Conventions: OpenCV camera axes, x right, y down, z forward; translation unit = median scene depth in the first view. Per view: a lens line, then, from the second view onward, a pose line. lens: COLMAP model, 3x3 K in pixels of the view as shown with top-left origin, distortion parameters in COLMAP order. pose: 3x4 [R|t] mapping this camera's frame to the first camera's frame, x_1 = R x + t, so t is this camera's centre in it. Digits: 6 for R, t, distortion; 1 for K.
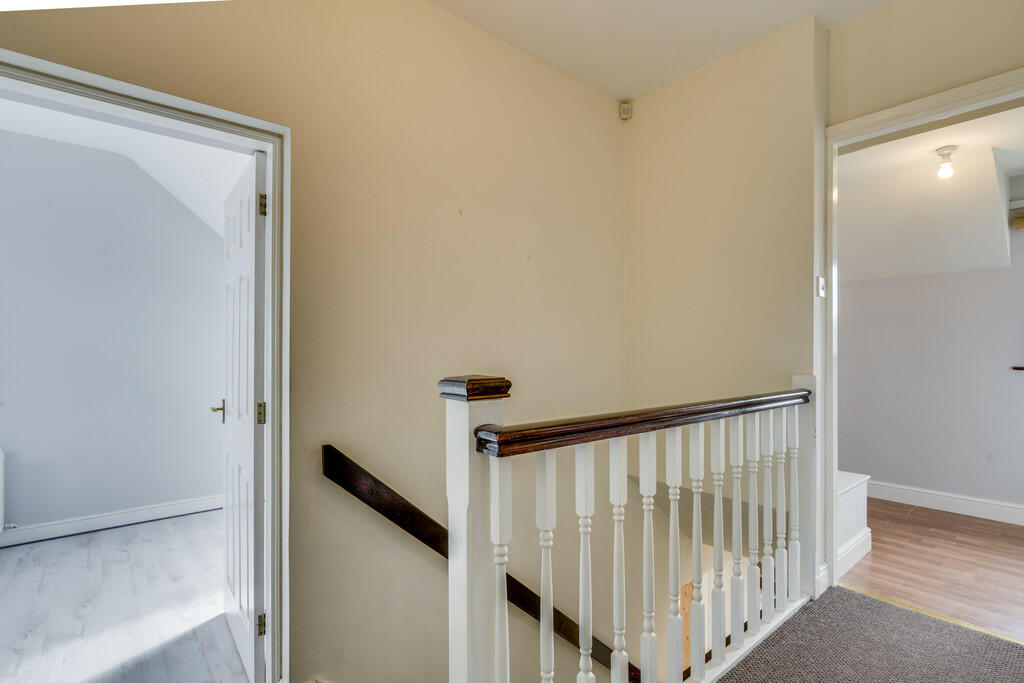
lens RADIAL K [[477.1, 0, 515.5], [0, 477.1, 351.2], [0, 0, 1]] dist [-0.002595, 0.000110]
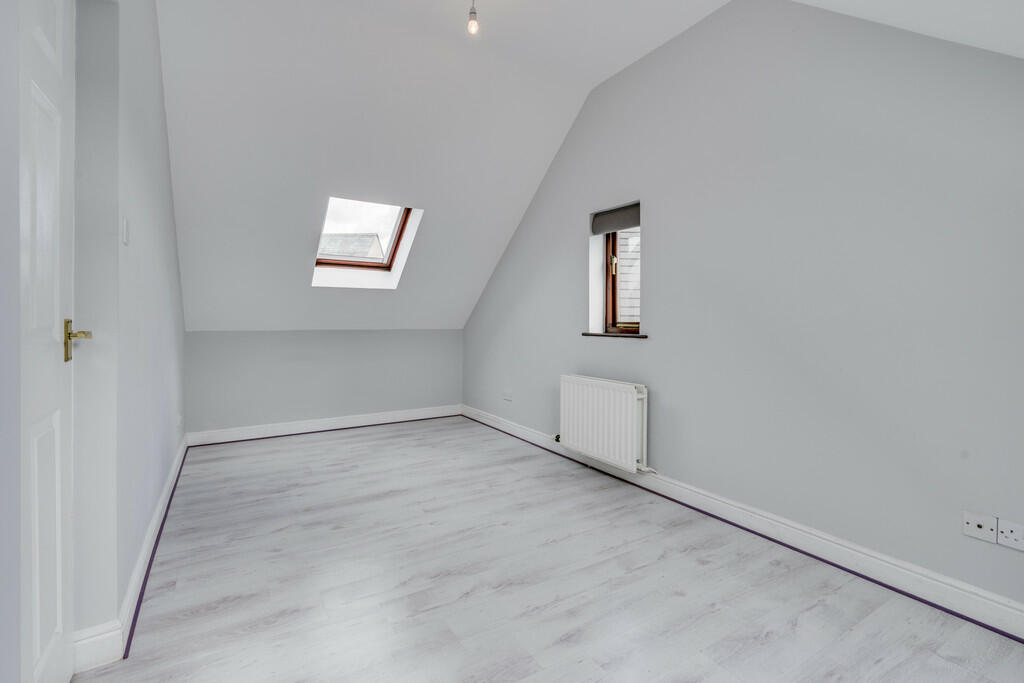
lens RADIAL K [[472.1, 0, 511.8], [0, 472.1, 327.9], [0, 0, 1]] dist [-0.000727, 0.000093]
pose [[-0.175590, 0.010718, -0.984405, -0.132285], [0.008790, 0.999918, 0.009319, 0.089614], [0.984424, -0.007016, -0.175670, 0.939068]]
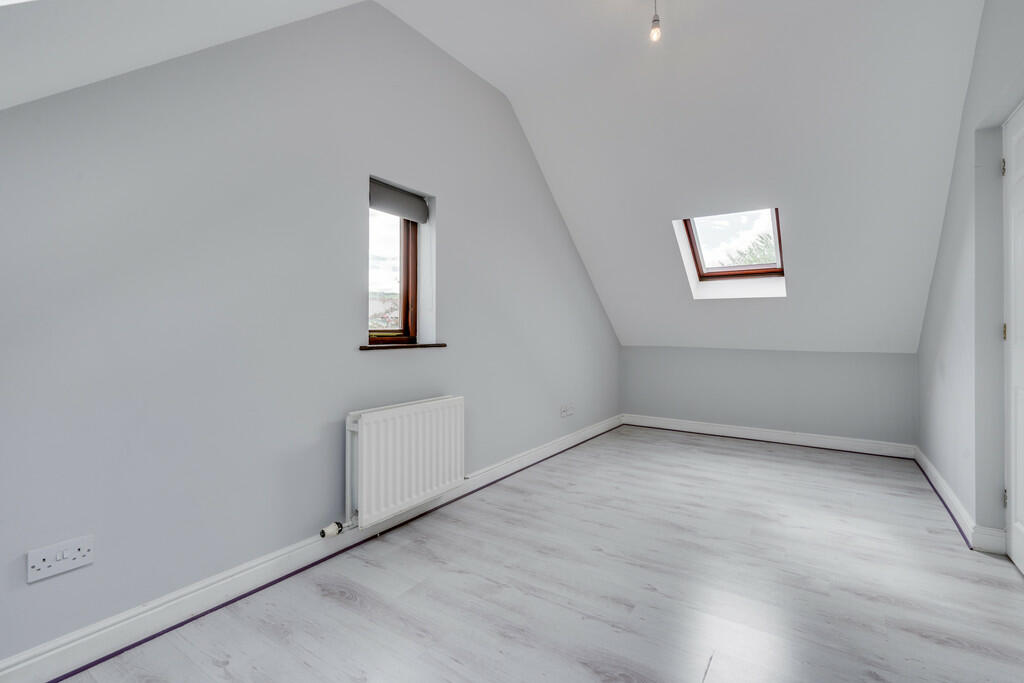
lens RADIAL K [[481.0, 0, 514.4], [0, 481.0, 324.9], [0, 0, 1]] dist [-0.001882, -0.000645]
pose [[0.961987, 0.003900, 0.273066, -1.257118], [-0.004011, 0.999992, -0.000152, 0.078593], [-0.273064, -0.000949, 0.961995, 0.092091]]
